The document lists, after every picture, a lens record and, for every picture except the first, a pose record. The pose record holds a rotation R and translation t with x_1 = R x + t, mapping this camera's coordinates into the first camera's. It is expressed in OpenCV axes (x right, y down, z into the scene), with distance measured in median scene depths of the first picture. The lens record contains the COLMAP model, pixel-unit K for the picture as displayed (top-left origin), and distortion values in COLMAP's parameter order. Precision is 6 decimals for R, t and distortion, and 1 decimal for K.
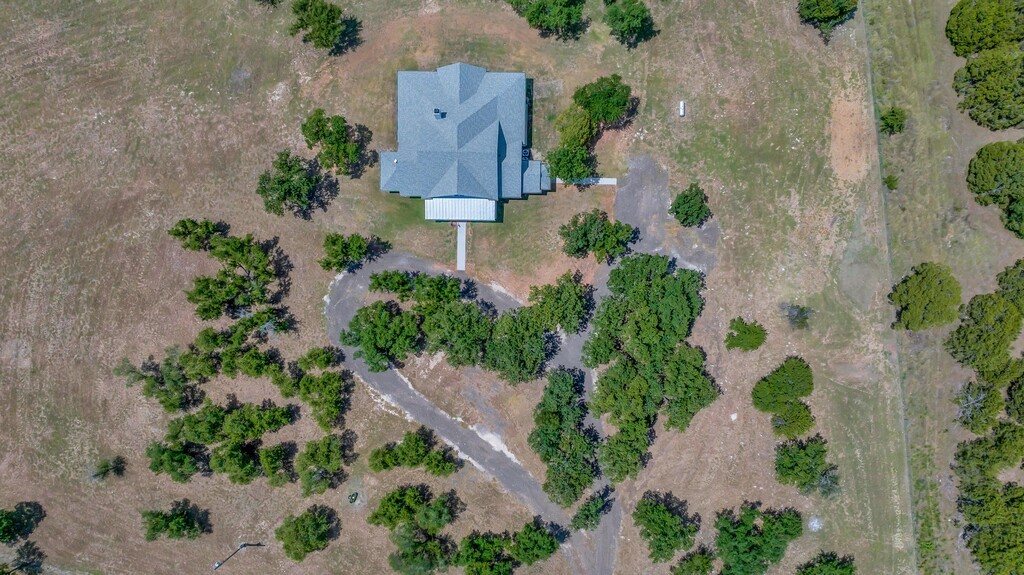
lens RADIAL K [[725.9, 0, 514.5], [0, 725.9, 287.6], [0, 0, 1]] dist [-0.006397, 0.000756]
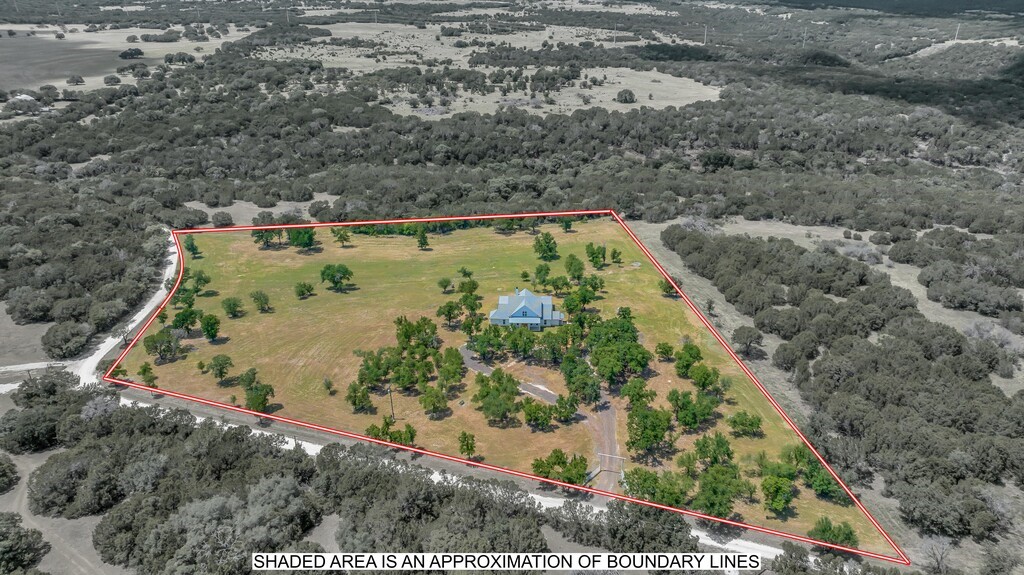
lens RADIAL K [[725.9, 0, 512.0], [0, 725.9, 286.0], [0, 0, 1]] dist [-0.006397, 0.000756]
pose [[0.999846, 0.012192, -0.012620, -0.083933], [-0.015988, 0.336604, -0.941511, 1.904068], [-0.007231, 0.941568, 0.336747, 0.139441]]
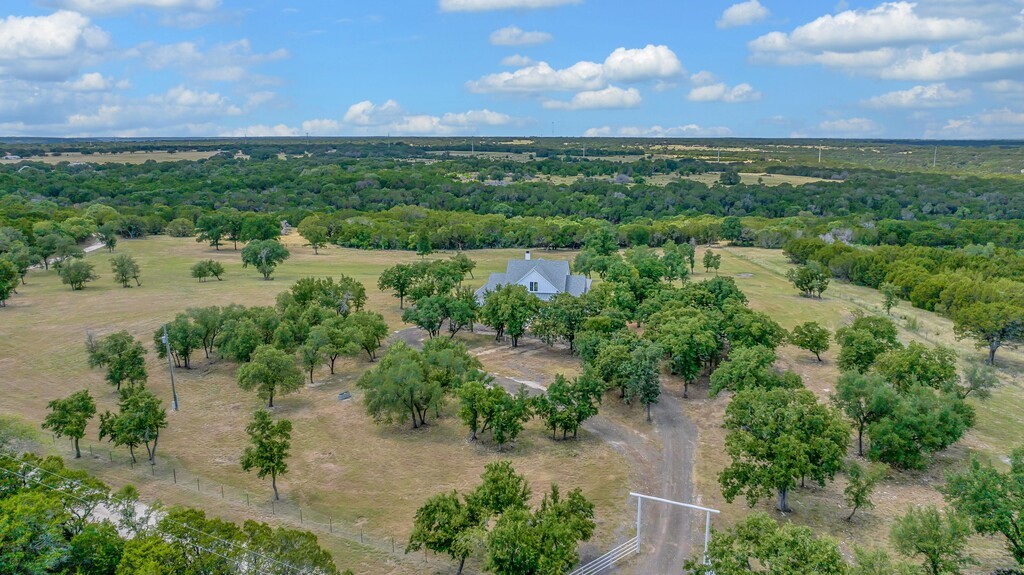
lens RADIAL K [[725.9, 0, 511.4], [0, 725.9, 279.9], [0, 0, 1]] dist [-0.006397, 0.000756]
pose [[0.986753, 0.038963, -0.157480, 0.076979], [-0.161106, 0.121332, -0.979451, 1.049530], [-0.019055, 0.991847, 0.126002, 0.790064]]
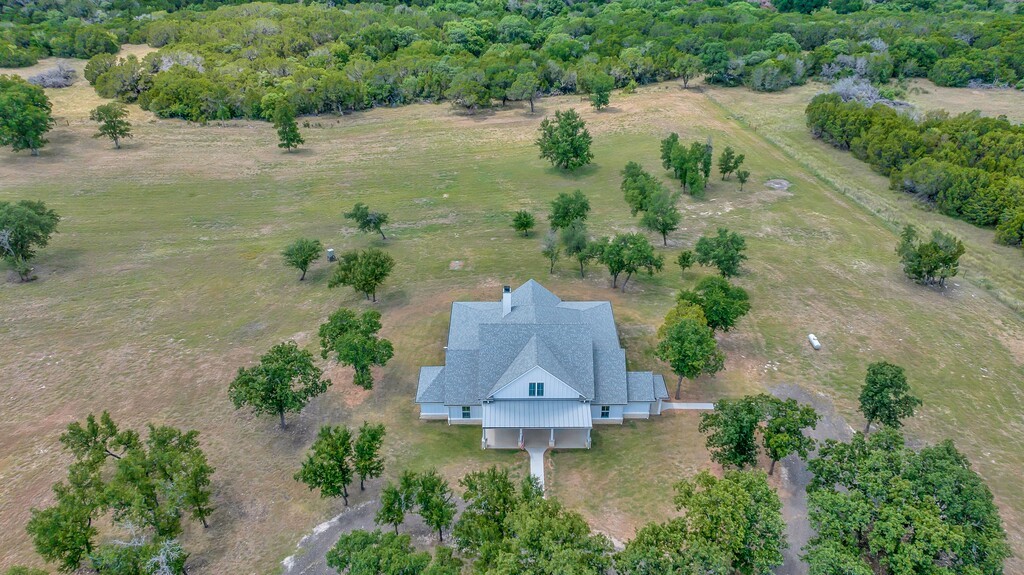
lens RADIAL K [[725.9, 0, 511.3], [0, 725.9, 283.9], [0, 0, 1]] dist [-0.006397, 0.000756]
pose [[0.999803, 0.000444, 0.019851, -0.106953], [0.017293, 0.471768, -0.881553, 0.395667], [-0.009757, 0.881723, 0.471667, 0.572420]]
